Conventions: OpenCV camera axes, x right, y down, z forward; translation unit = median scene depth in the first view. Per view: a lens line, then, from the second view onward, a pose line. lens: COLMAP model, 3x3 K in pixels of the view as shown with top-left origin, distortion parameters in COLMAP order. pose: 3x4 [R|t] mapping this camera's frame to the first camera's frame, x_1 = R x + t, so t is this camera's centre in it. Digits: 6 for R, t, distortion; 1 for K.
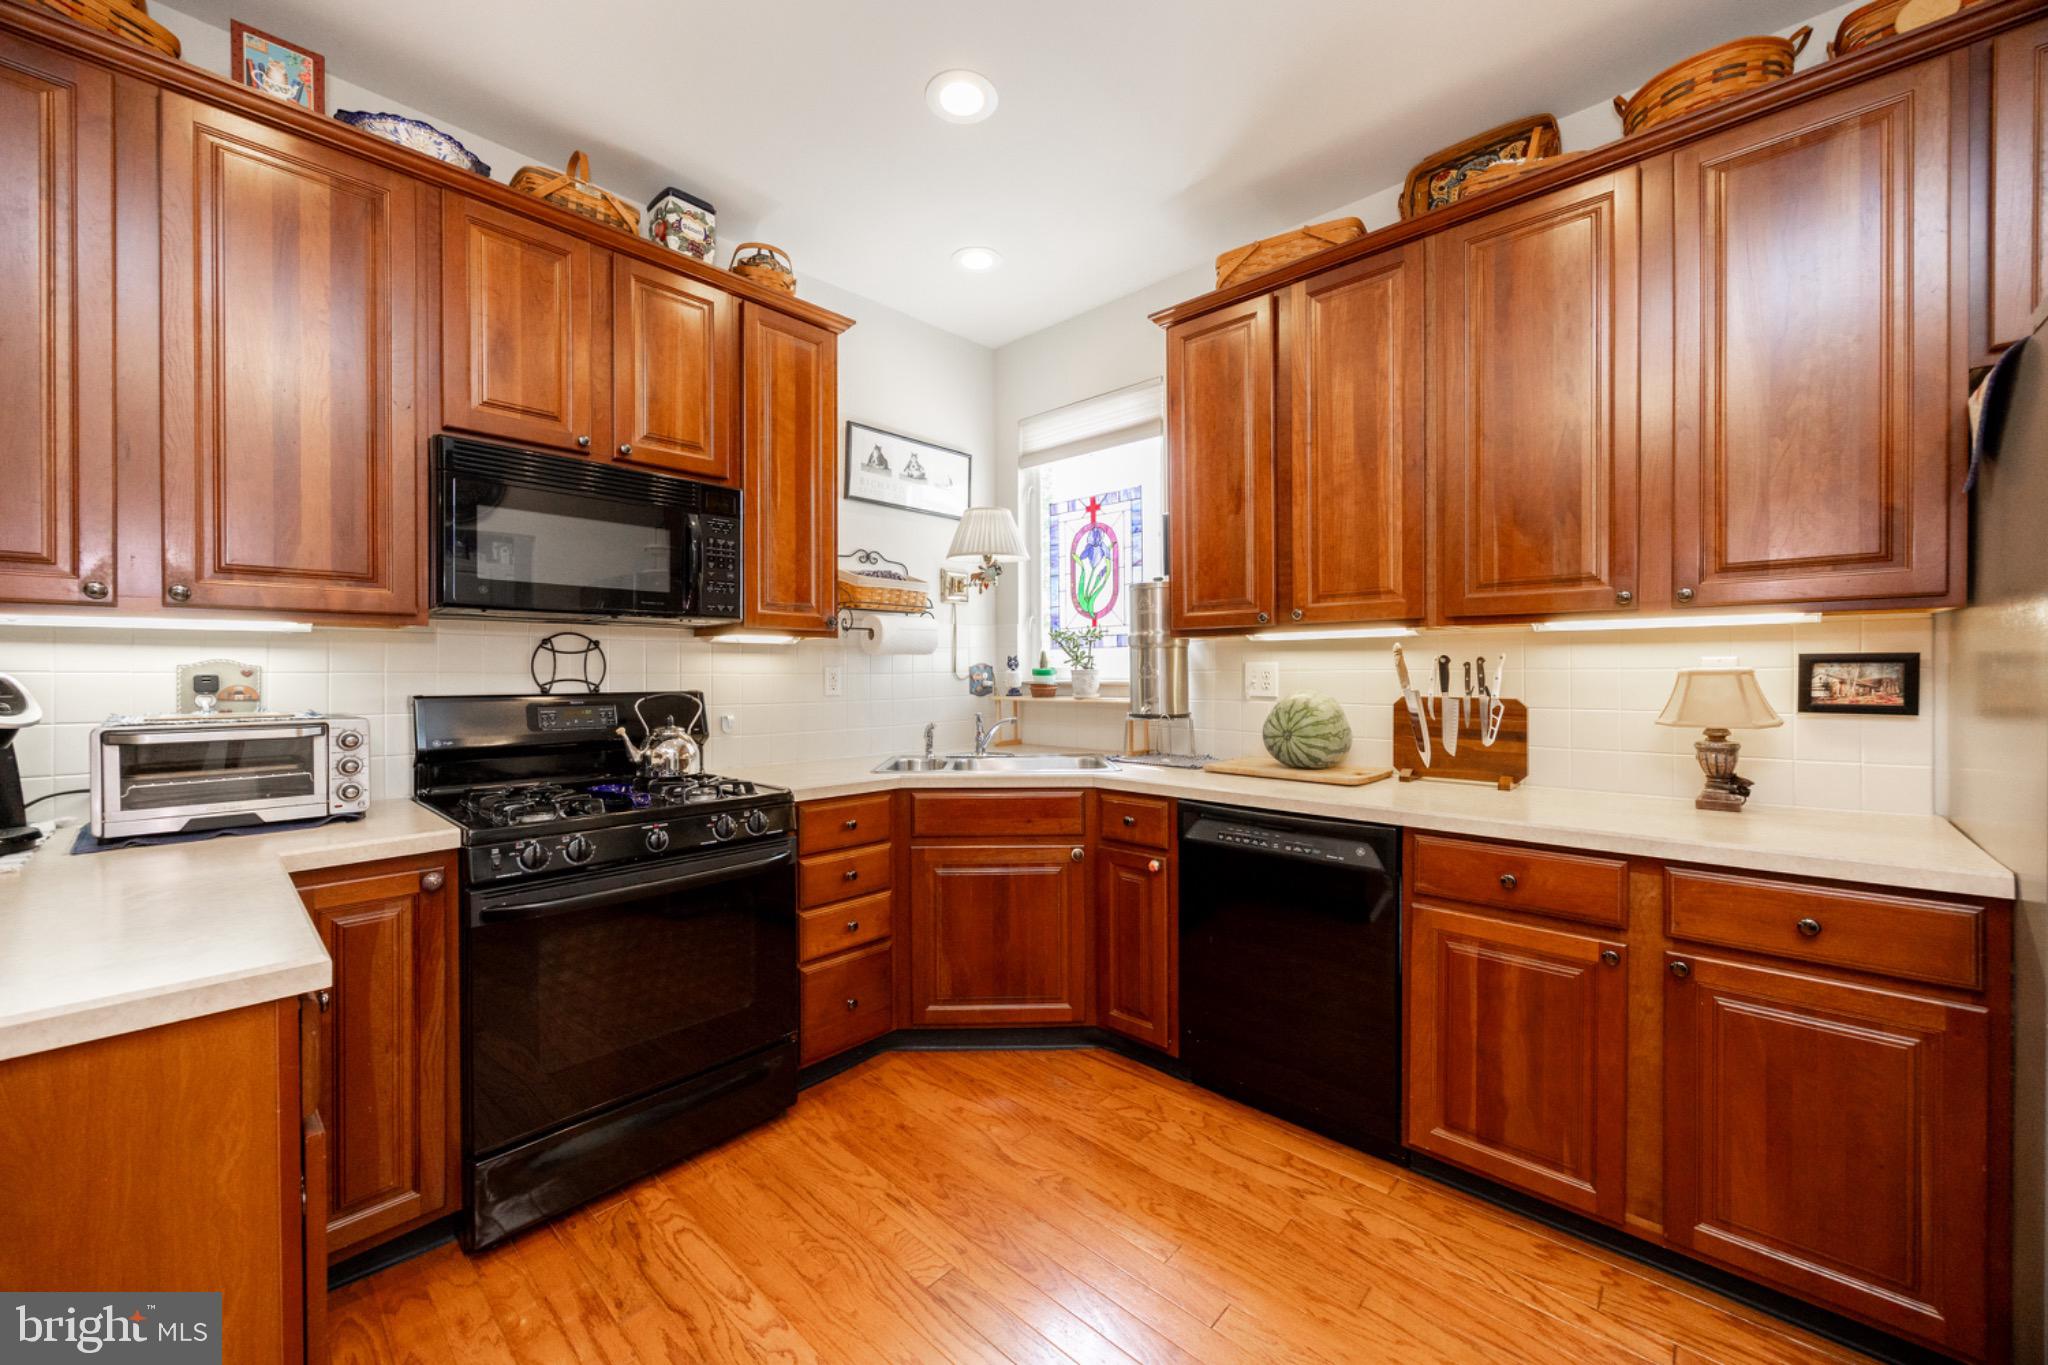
lens RADIAL K [[774.4, 0, 1020.2], [0, 774.4, 678.5], [0, 0, 1]] dist [-0.002520, -0.000708]
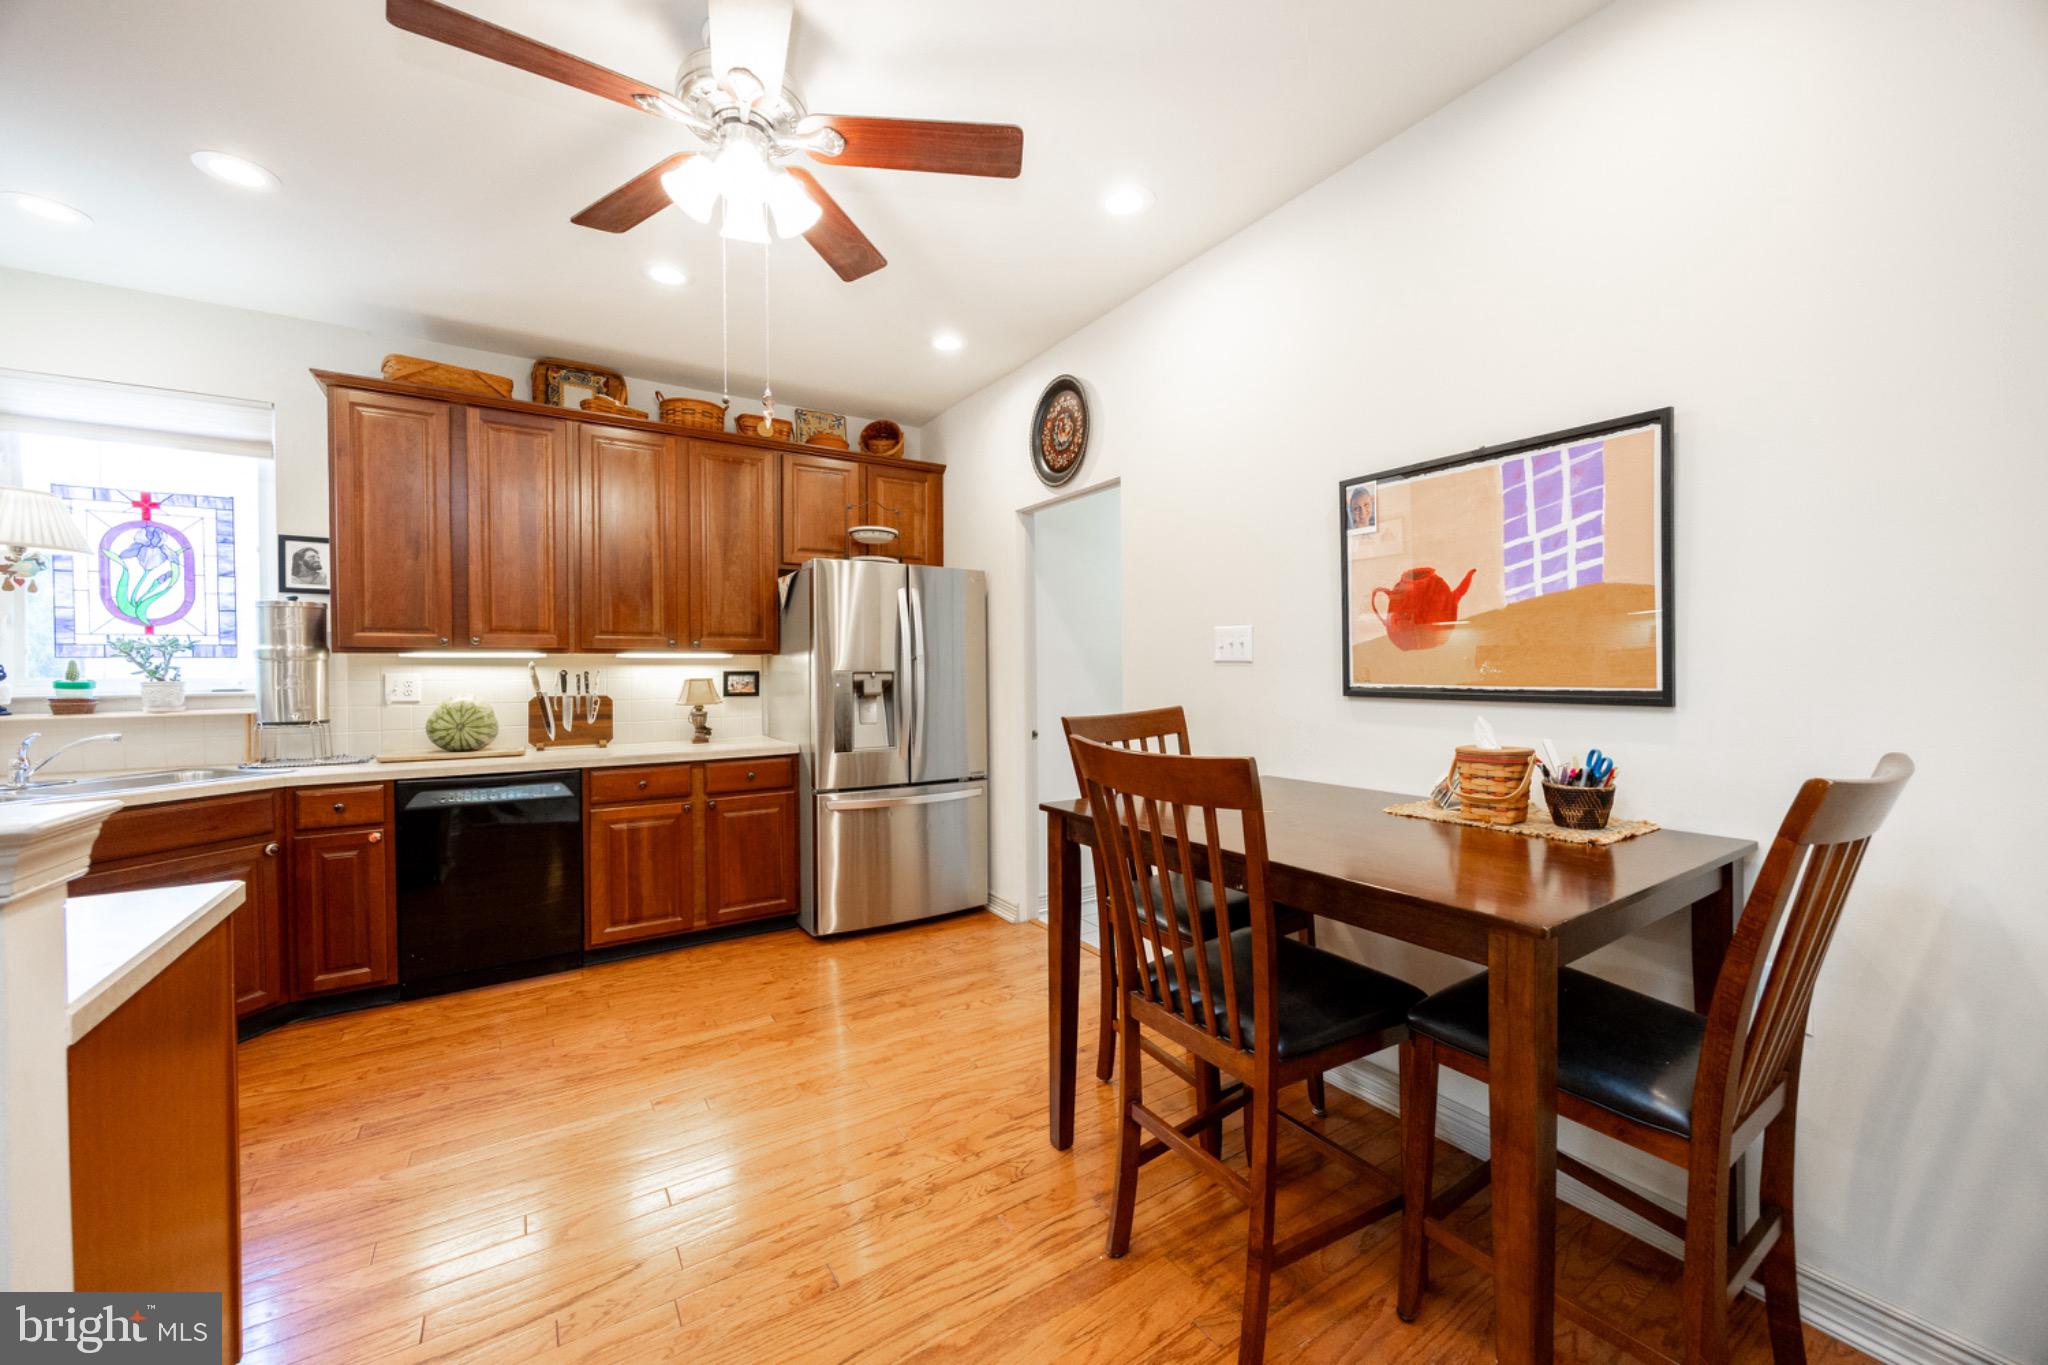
lens RADIAL K [[774.4, 0, 1022.8], [0, 774.4, 678.6], [0, 0, 1]] dist [-0.002520, -0.000708]
pose [[0.242212, -0.006683, 0.970200, -0.793154], [0.015746, 0.999872, 0.002956, -0.001869], [-0.970096, 0.014561, 0.242286, -0.327314]]
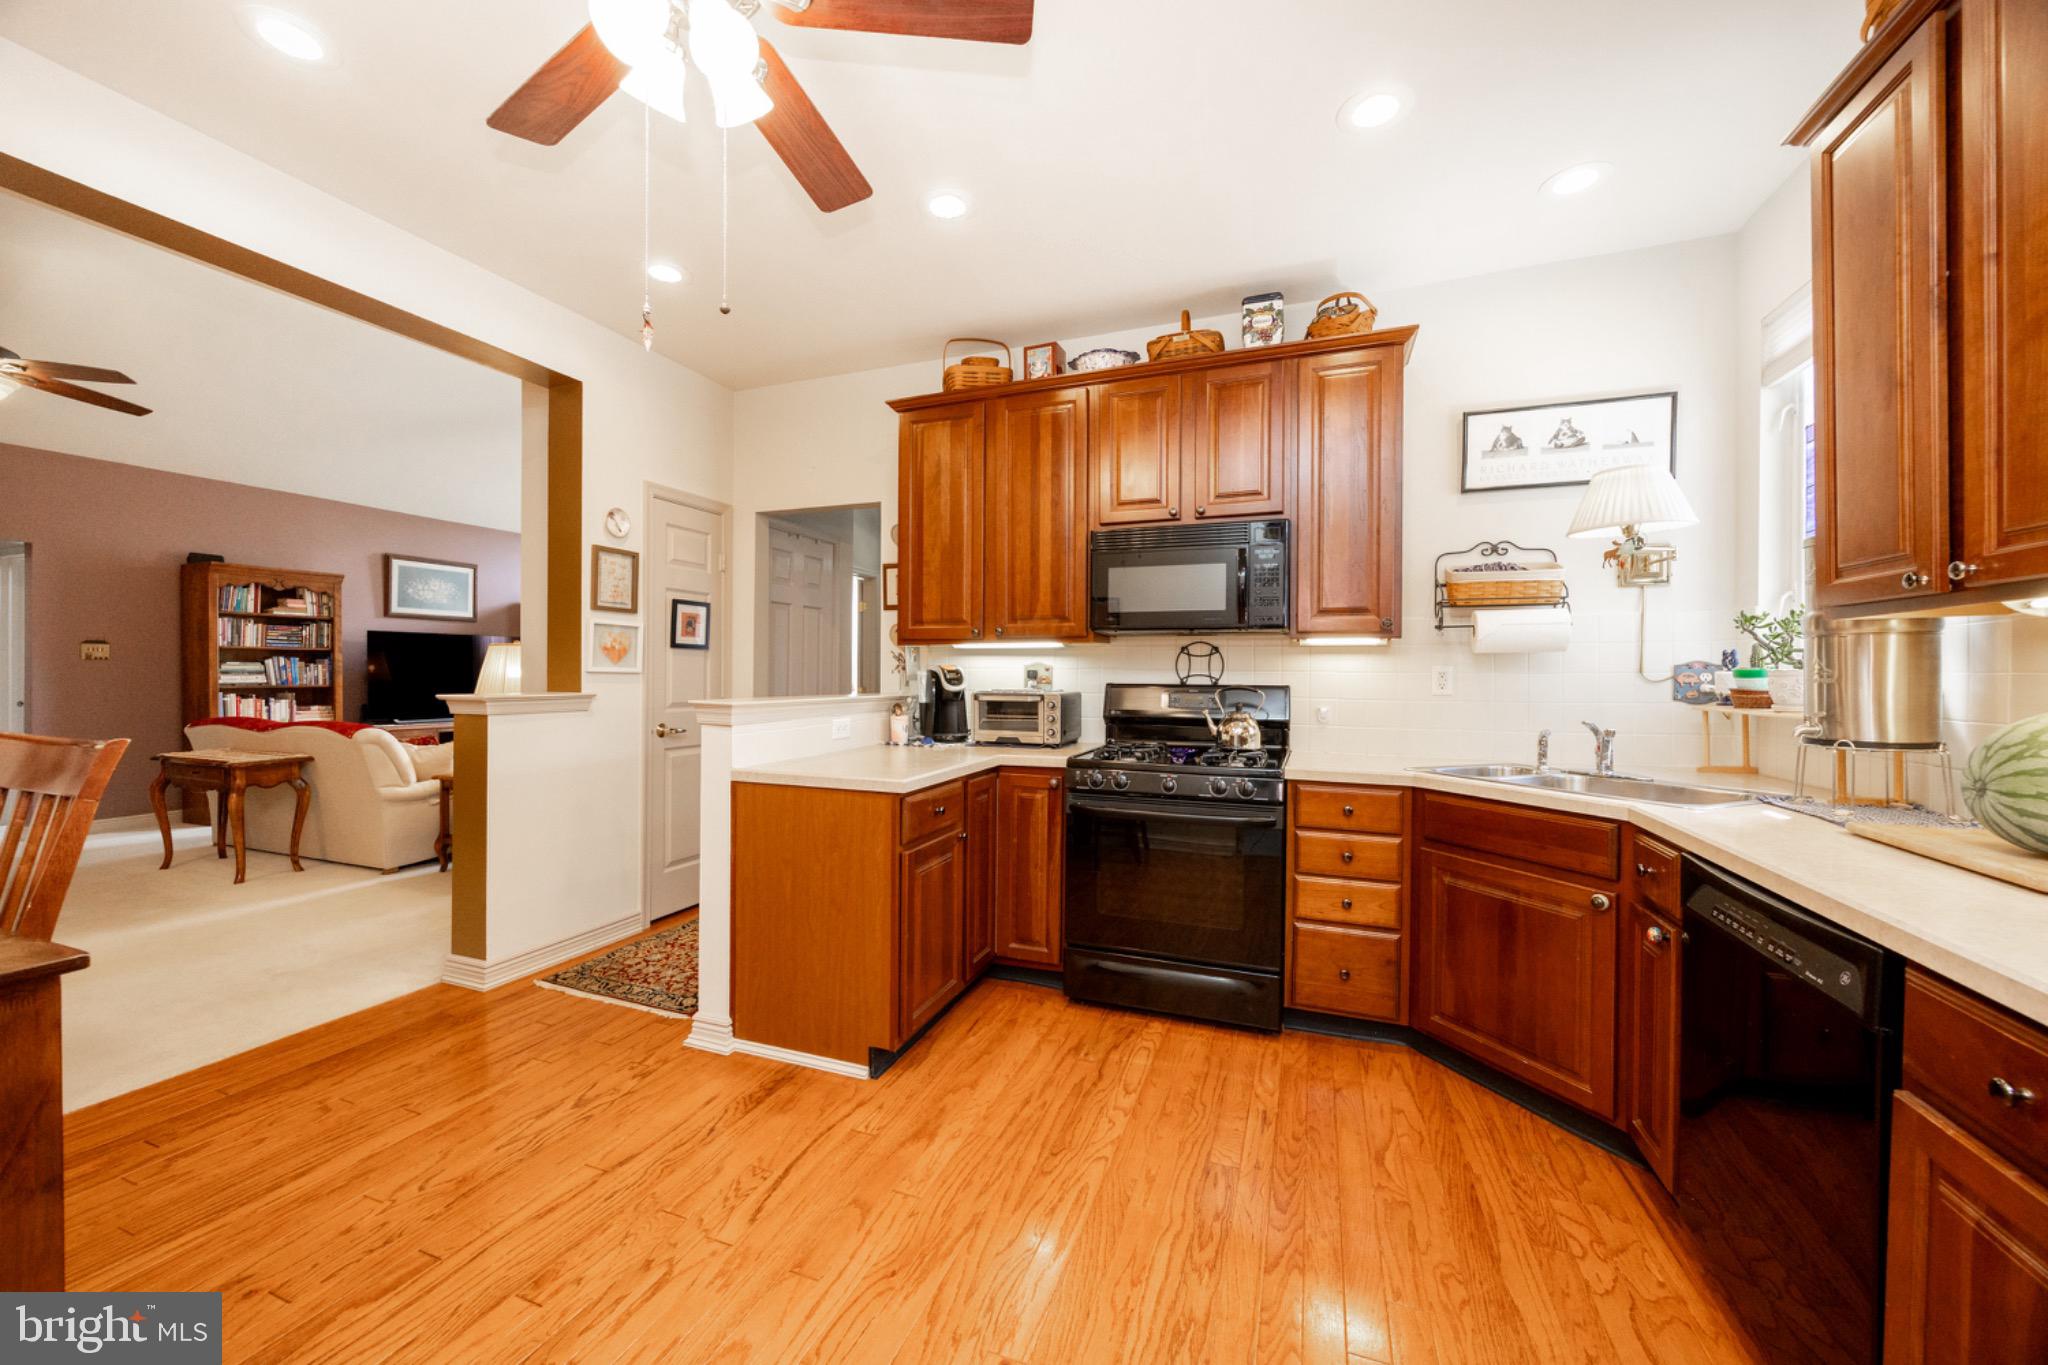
lens RADIAL K [[774.4, 0, 1021.5], [0, 774.4, 679.2], [0, 0, 1]] dist [-0.002520, -0.000708]
pose [[0.373571, 0.014193, -0.927493, 0.633670], [-0.013804, 0.999857, 0.009740, -0.000032], [0.927499, 0.009164, 0.373714, 0.168419]]
